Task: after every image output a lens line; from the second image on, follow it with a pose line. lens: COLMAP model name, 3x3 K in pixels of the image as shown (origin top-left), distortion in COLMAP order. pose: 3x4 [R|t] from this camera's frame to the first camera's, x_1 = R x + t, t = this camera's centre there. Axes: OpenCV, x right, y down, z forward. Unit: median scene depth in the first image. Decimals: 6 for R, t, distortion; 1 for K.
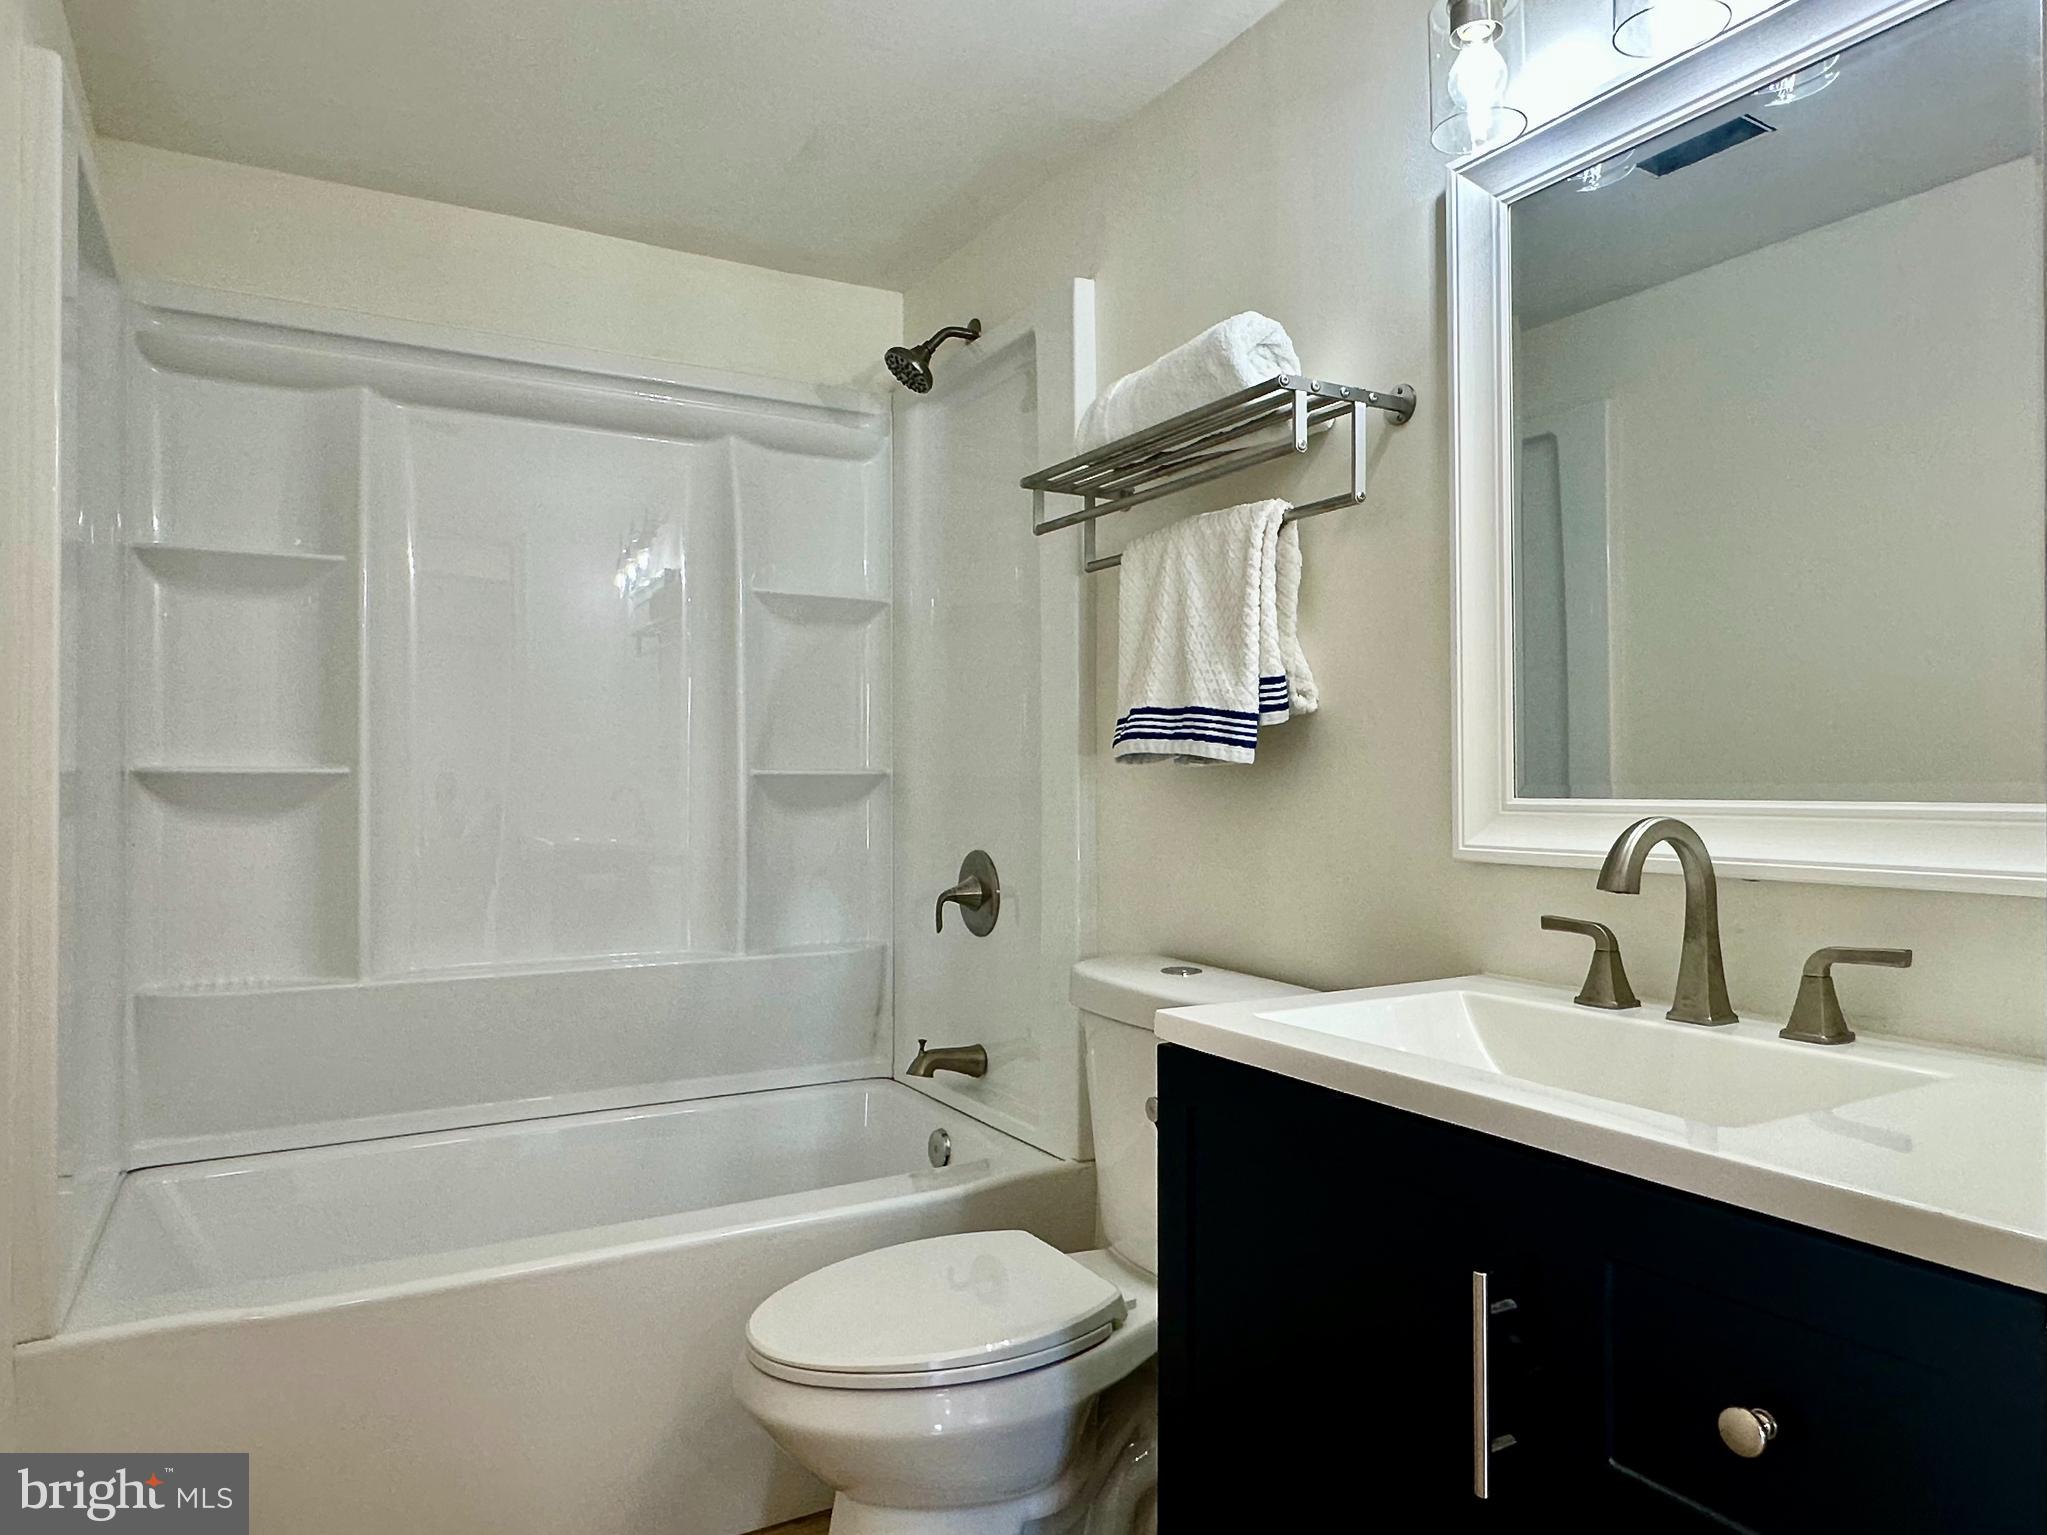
lens RADIAL K [[1298.8, 0, 1023.5], [0, 1298.8, 767.5], [0, 0, 1]] dist [-0.002855, 0.001503]
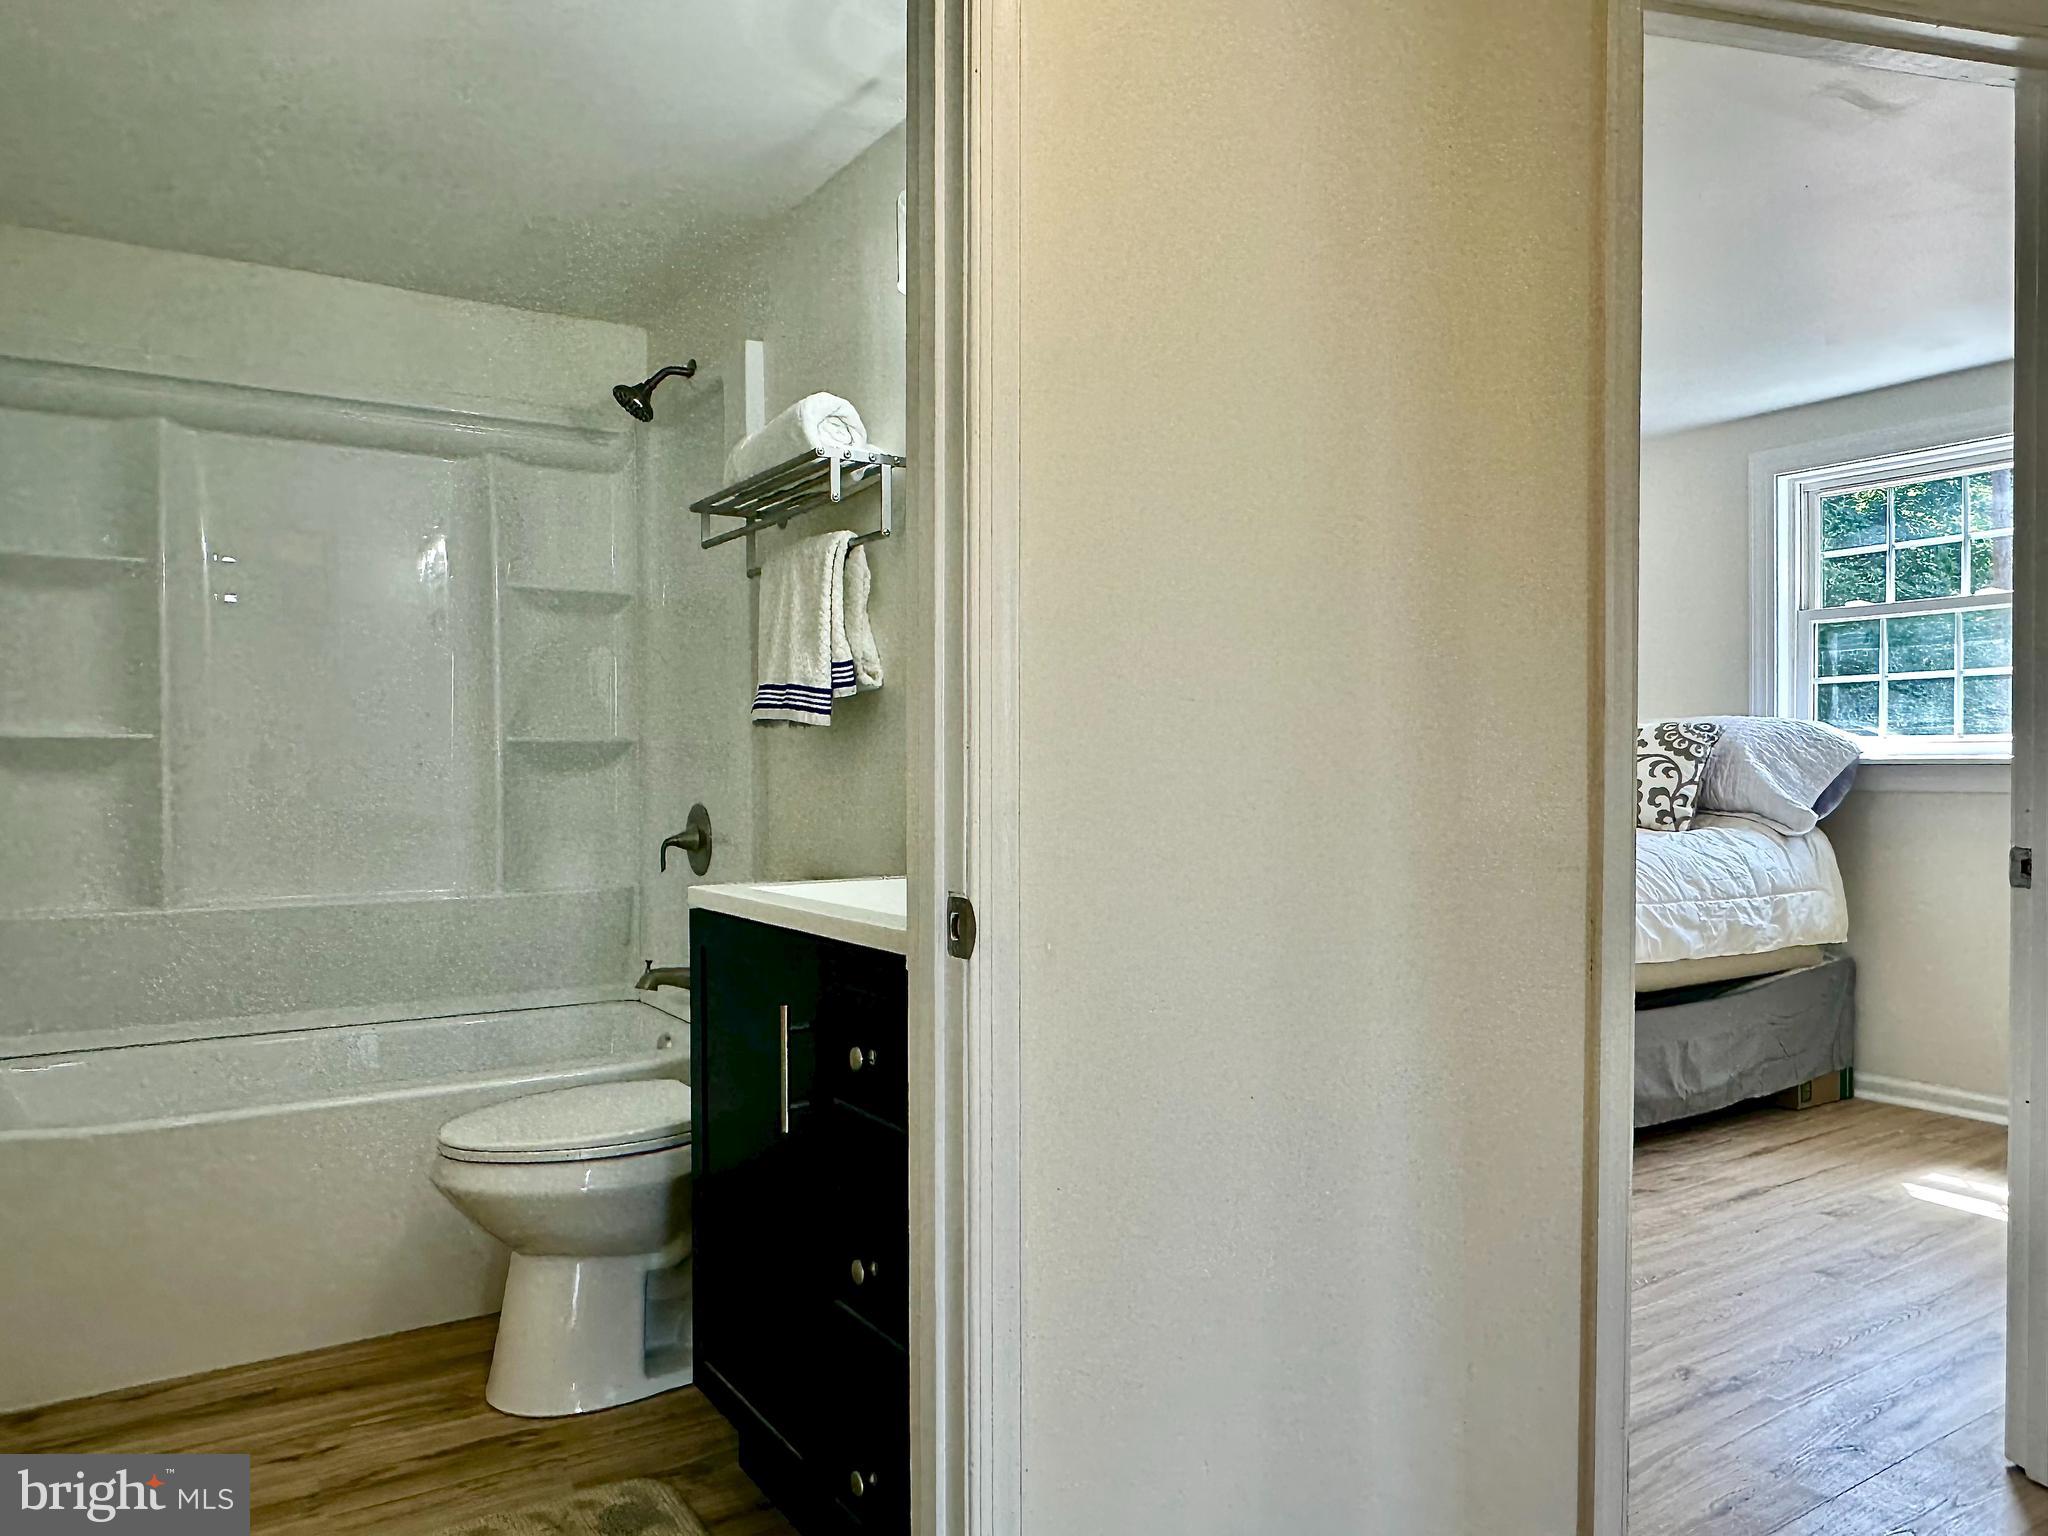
lens RADIAL K [[1393.1, 0, 1025.3], [0, 1393.1, 775.4], [0, 0, 1]] dist [-0.003592, 0.000220]
pose [[0.998393, -0.003656, 0.056557, 0.245791], [0.002646, 0.999836, 0.017920, 0.019050], [-0.056613, -0.017741, 0.998239, -0.382235]]
